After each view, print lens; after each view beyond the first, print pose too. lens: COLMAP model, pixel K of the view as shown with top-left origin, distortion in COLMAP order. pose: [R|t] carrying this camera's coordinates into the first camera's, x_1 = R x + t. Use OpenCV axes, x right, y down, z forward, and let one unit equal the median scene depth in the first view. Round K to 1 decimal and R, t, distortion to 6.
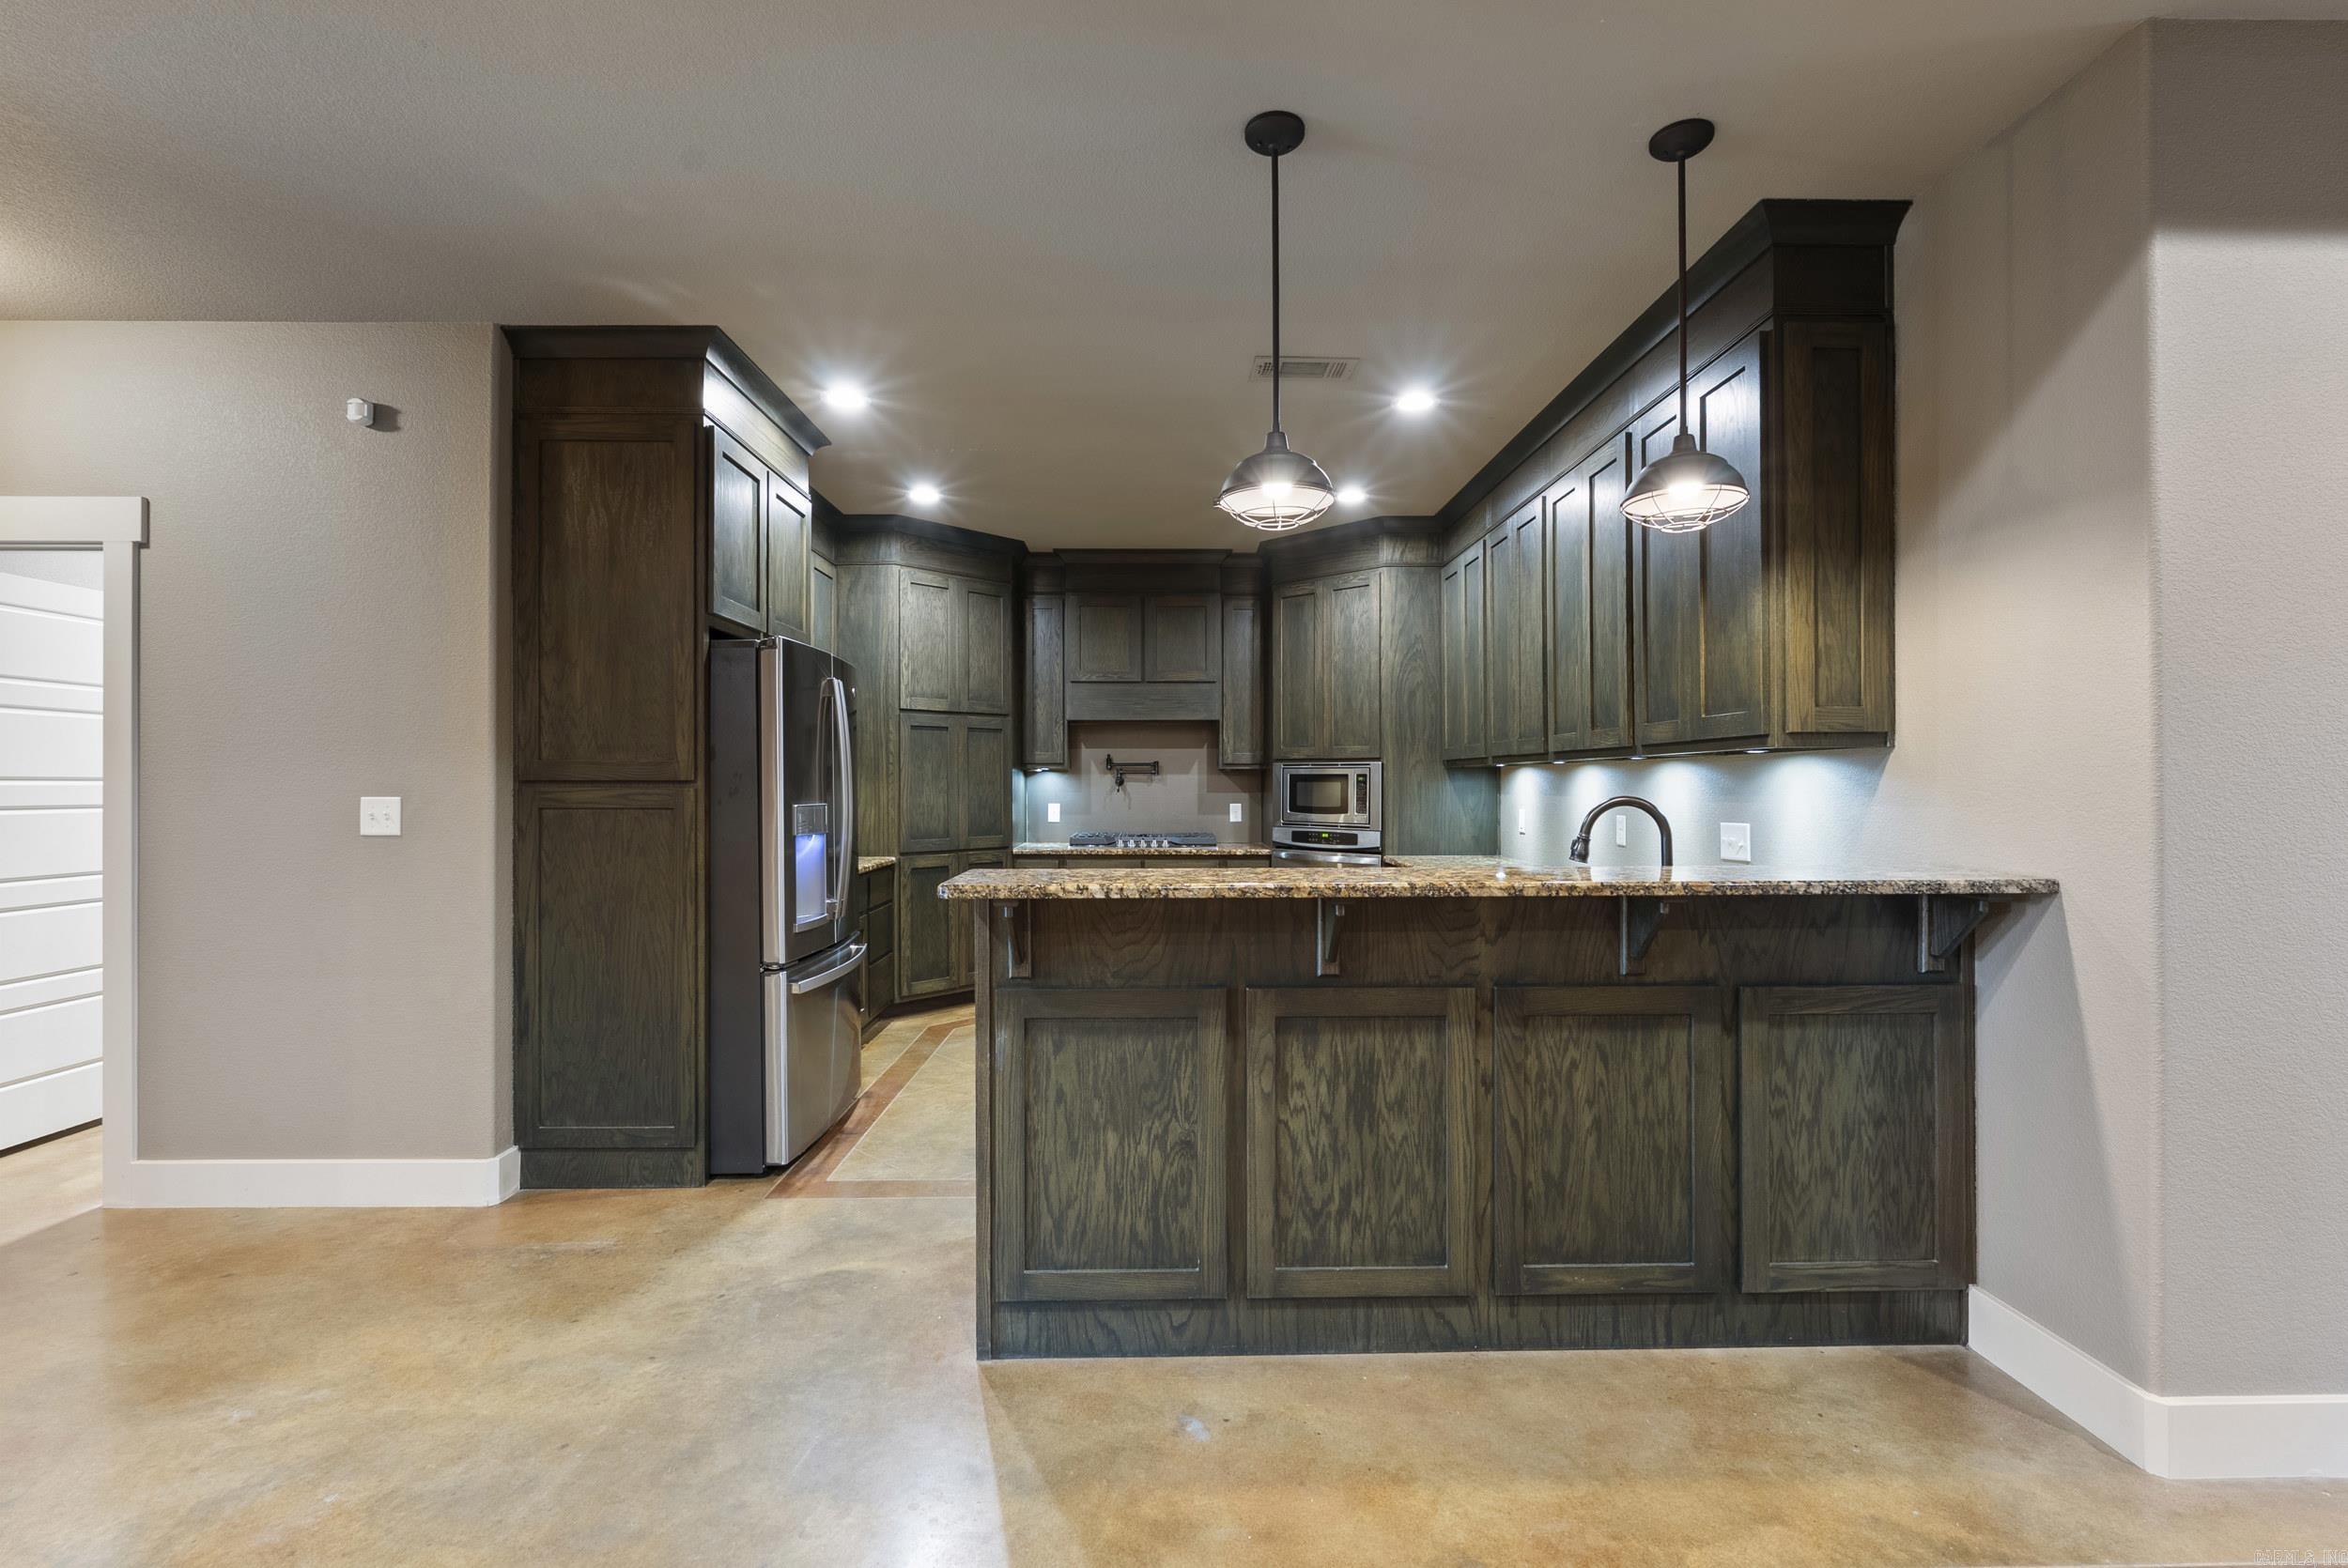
lens RADIAL K [[1035.0, 0, 1174.0], [0, 1035.0, 784.0], [0, 0, 1]] dist [-0.004213, 0.000319]
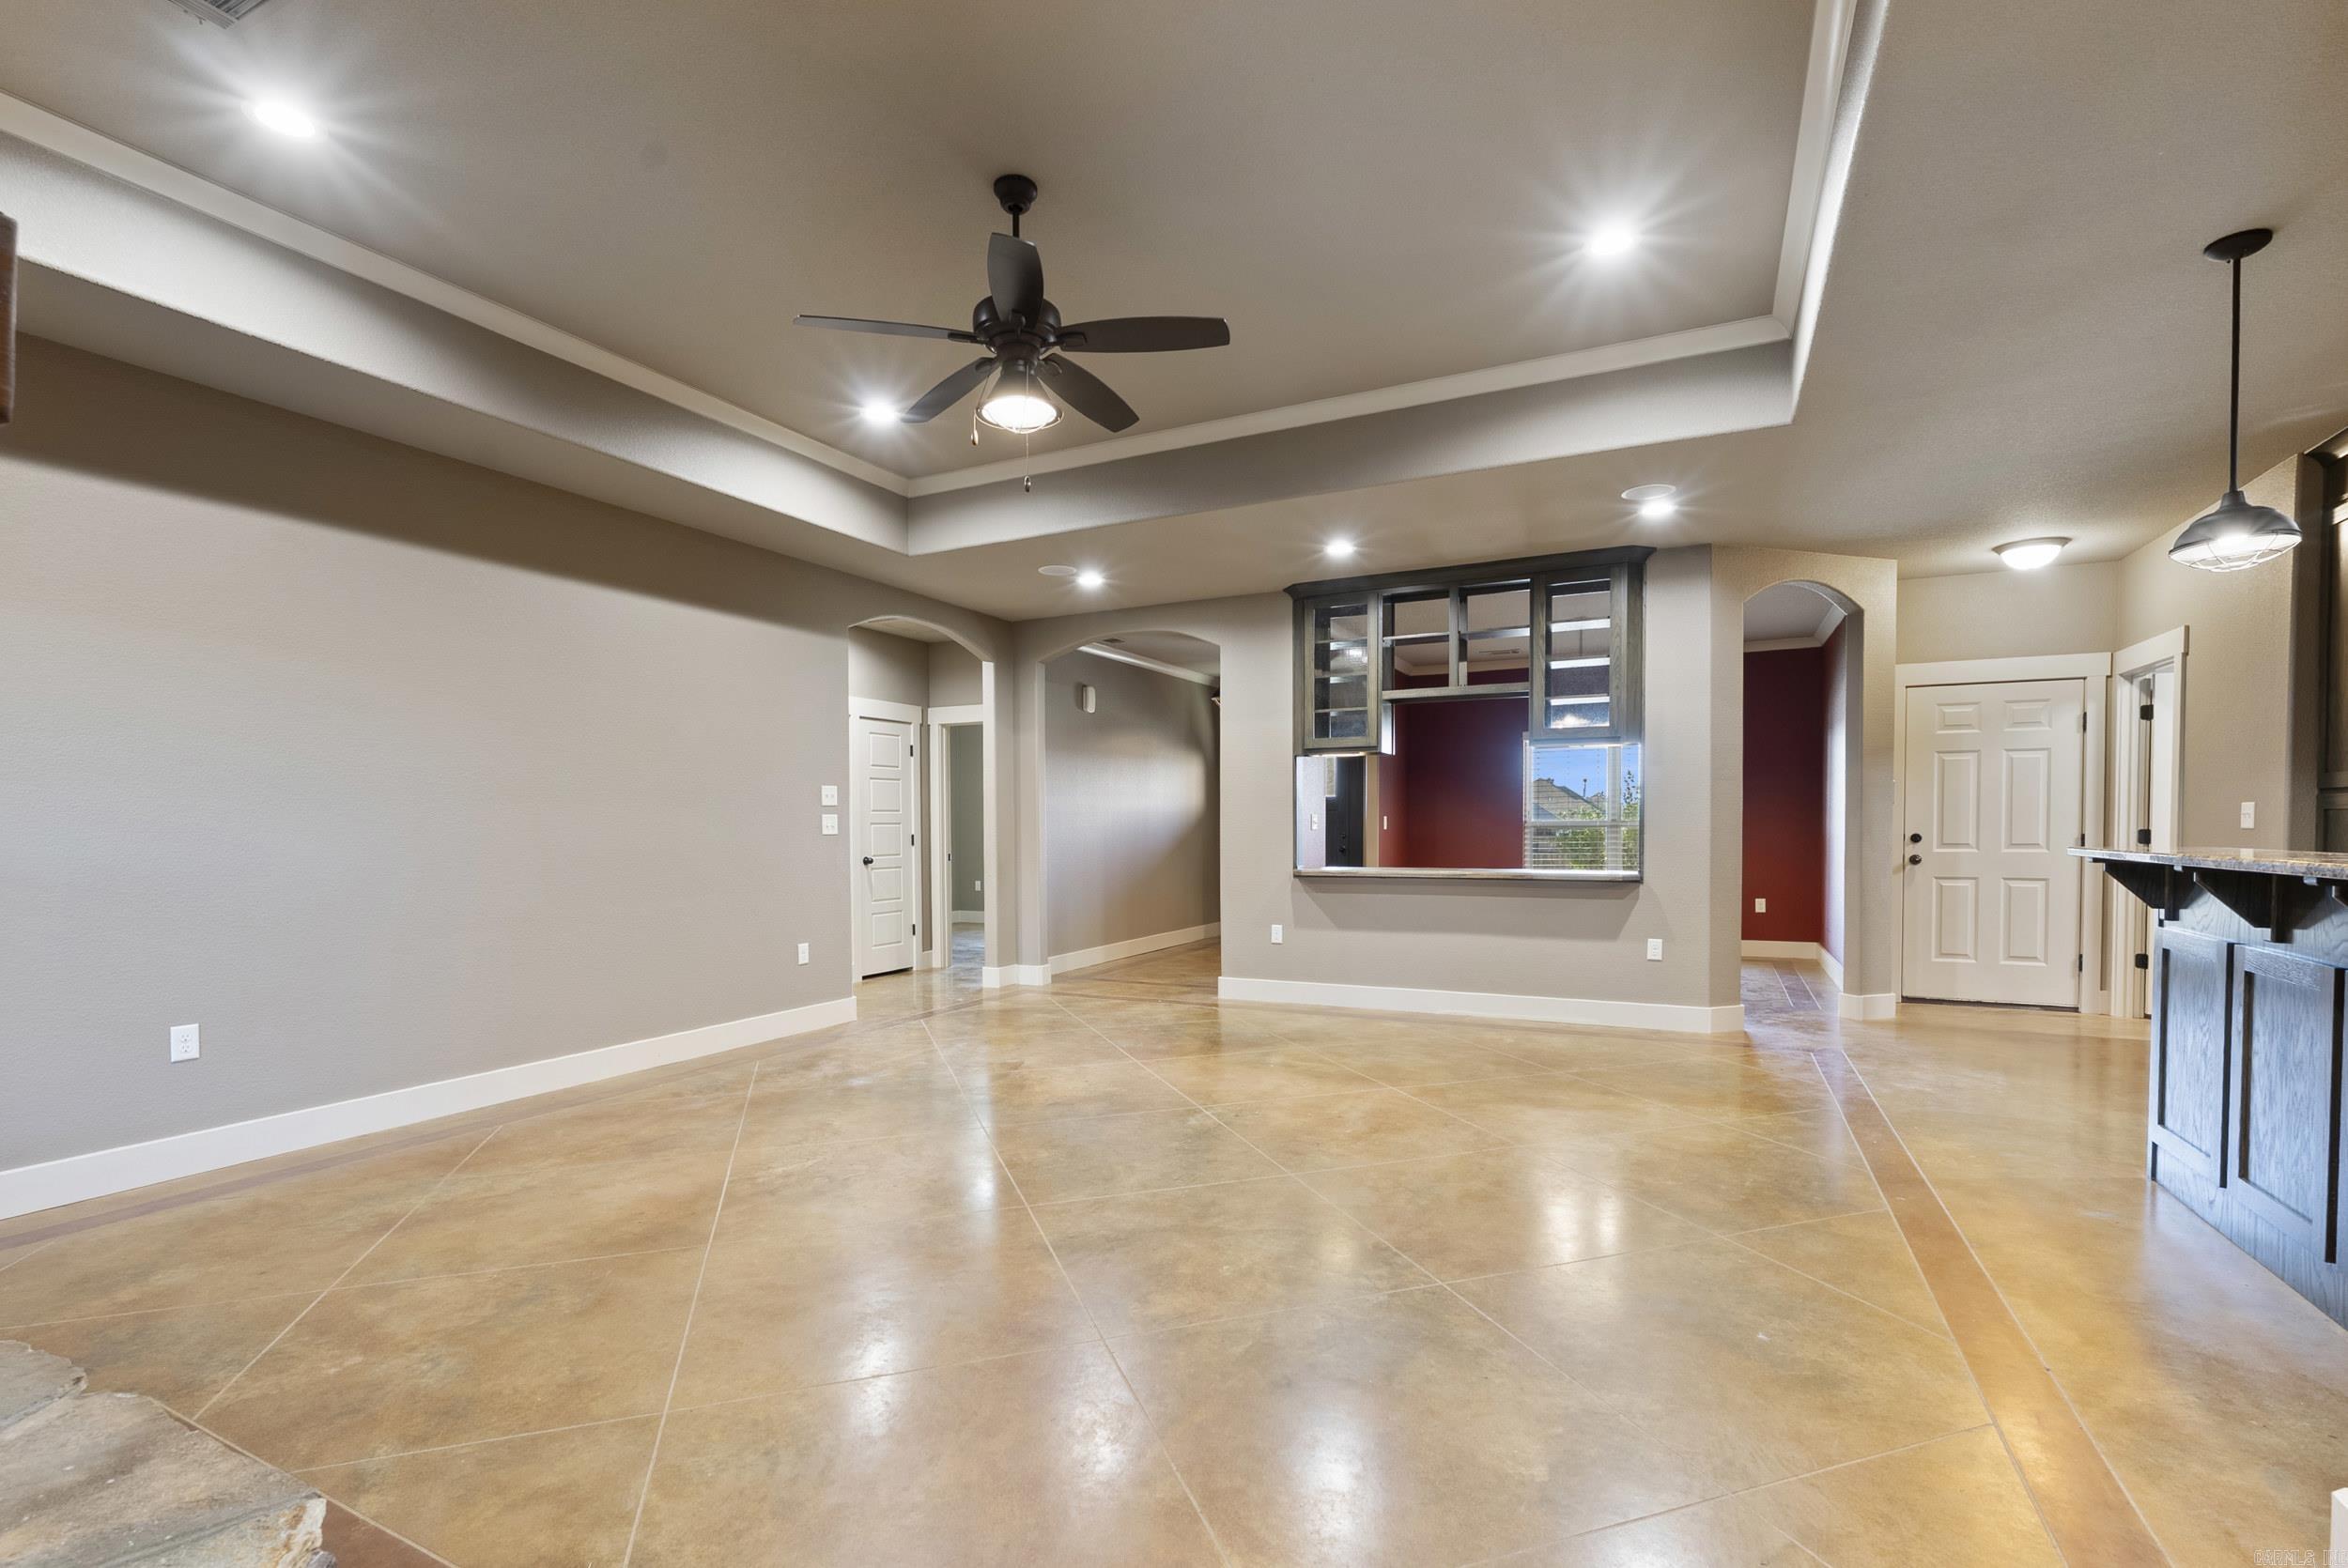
lens RADIAL K [[1068.4, 0, 1163.4], [0, 1068.4, 854.8], [0, 0, 1]] dist [-0.000913, 0.000078]
pose [[-0.467934, 0.029670, -0.883265, 1.556885], [0.005261, 0.999512, 0.030787, 0.039525], [0.883748, 0.009759, -0.467862, 0.405176]]
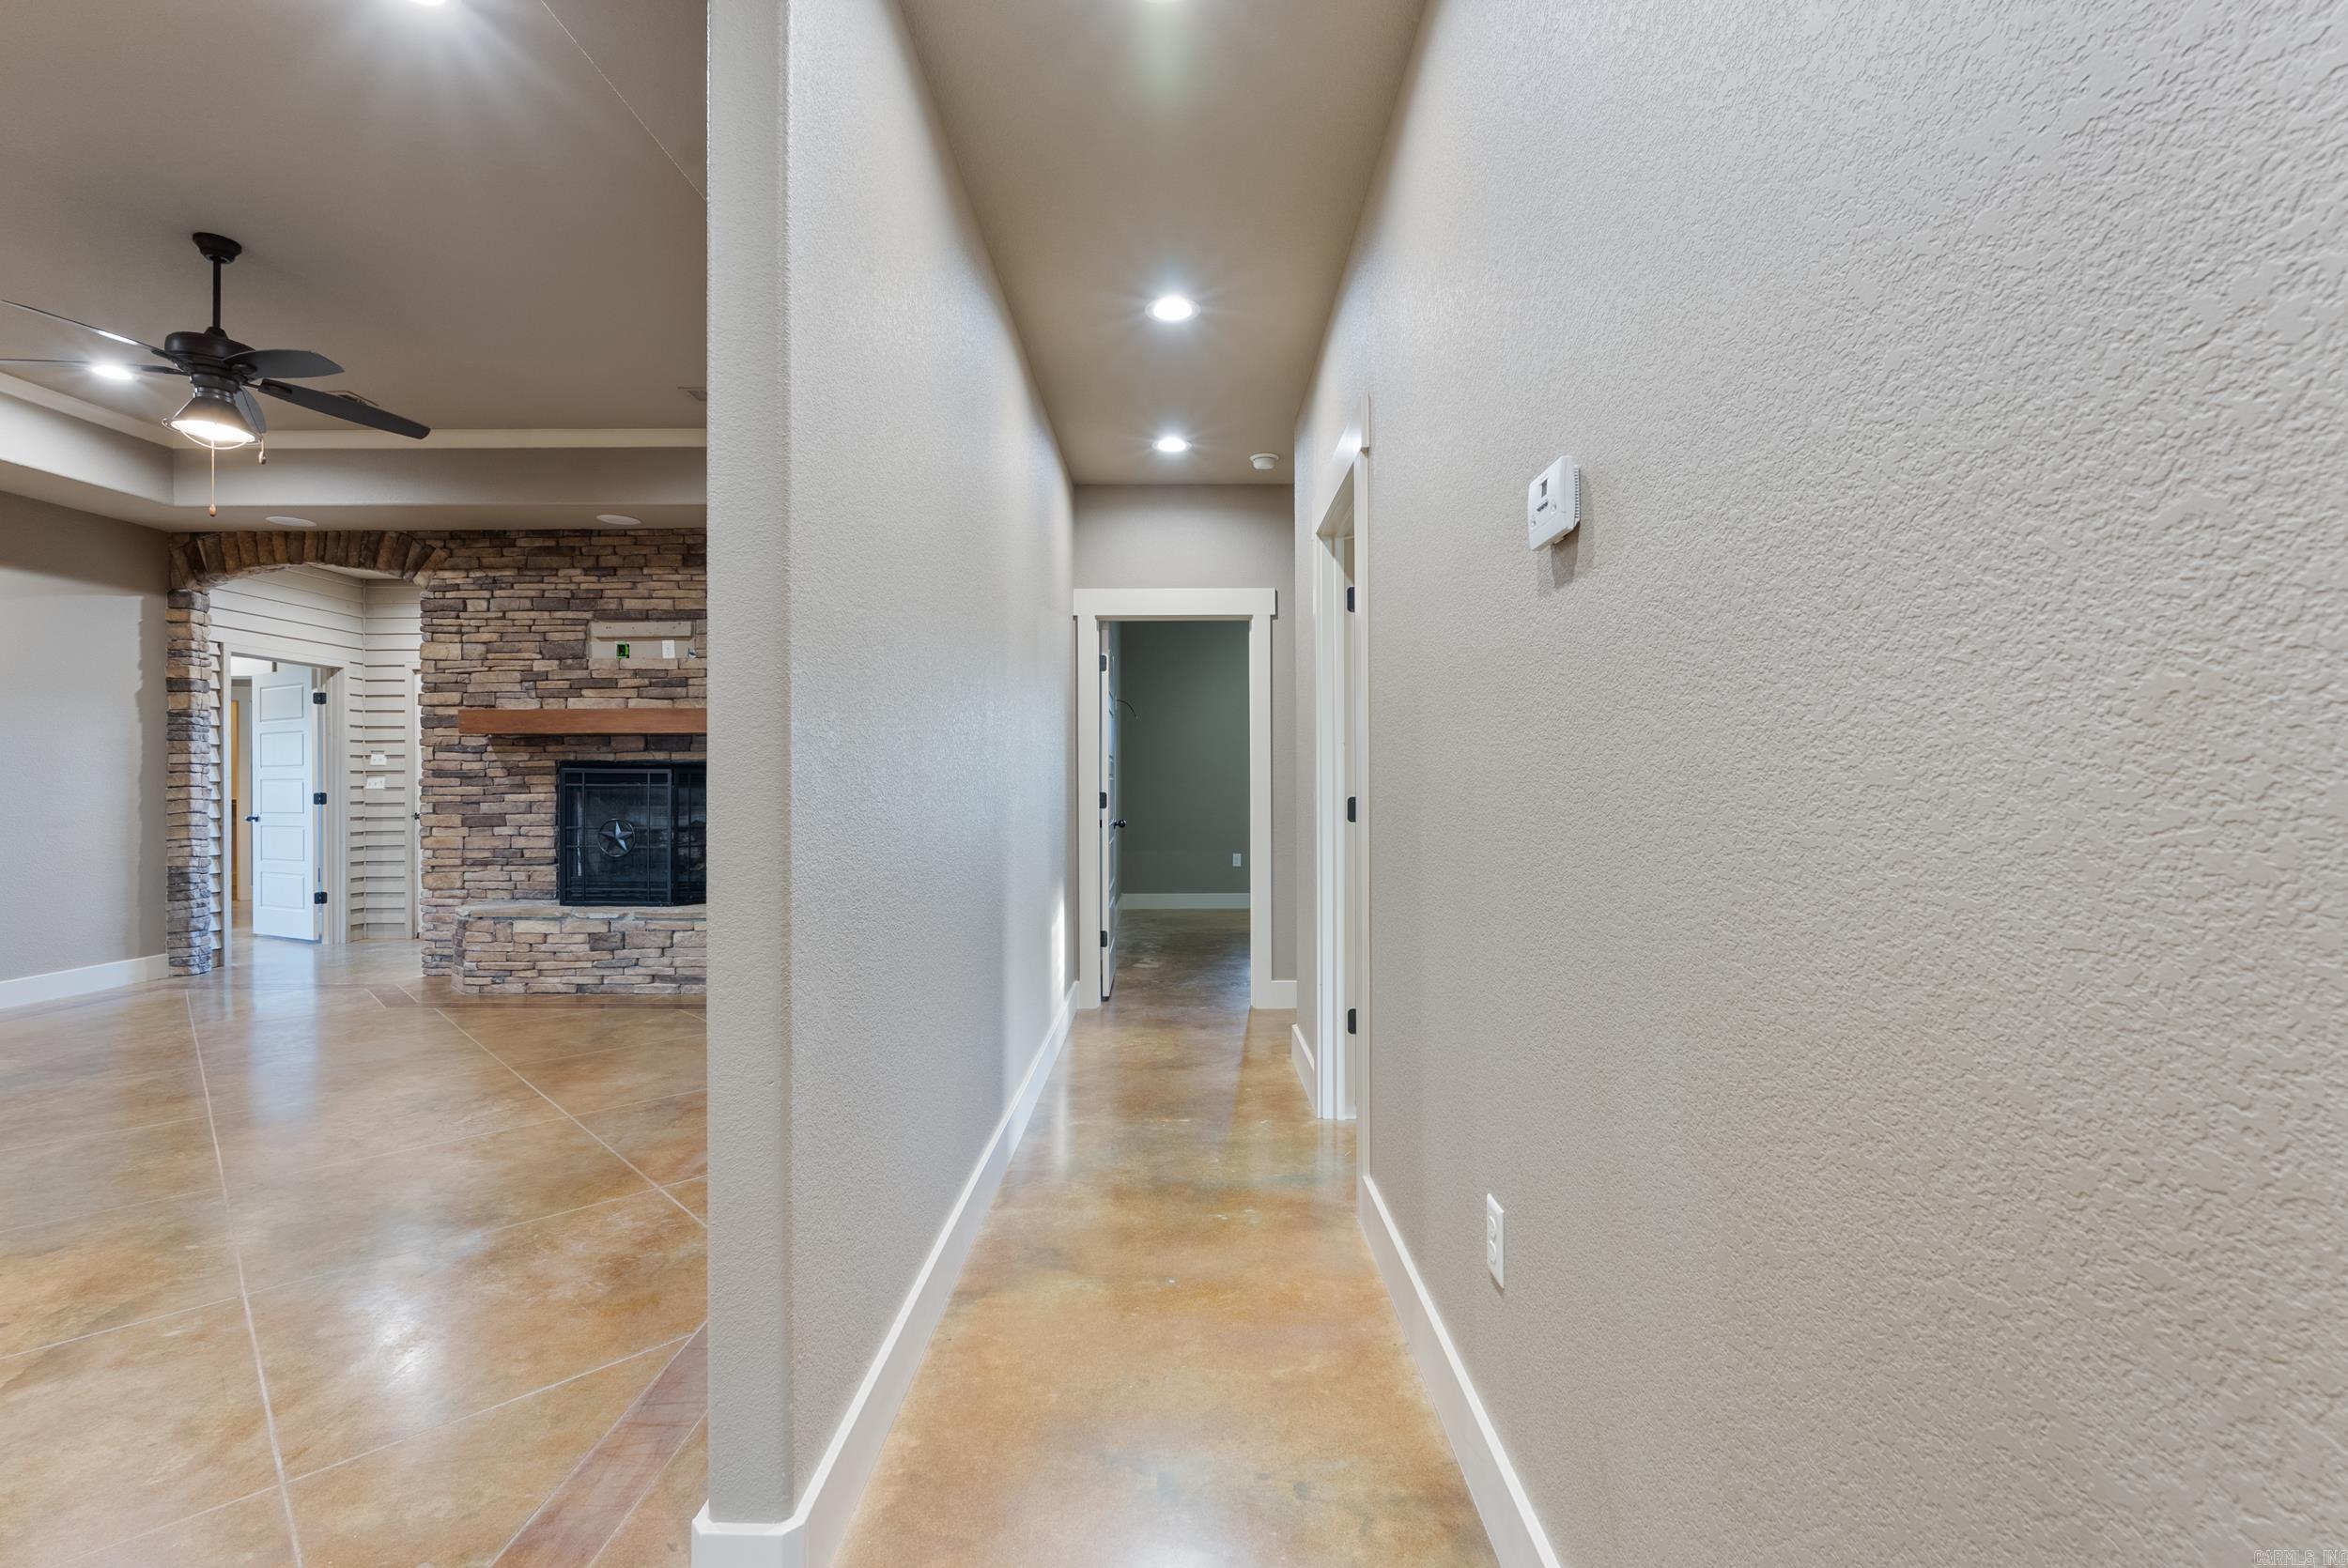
lens RADIAL K [[1034.7, 0, 1177.0], [0, 1034.7, 778.9], [0, 0, 1]] dist [-0.007916, 0.000138]
pose [[0.019473, 0.006305, 0.999791, -0.817068], [0.005516, 0.999964, -0.006413, 0.054309], [-0.999795, 0.005640, 0.019438, -1.640892]]
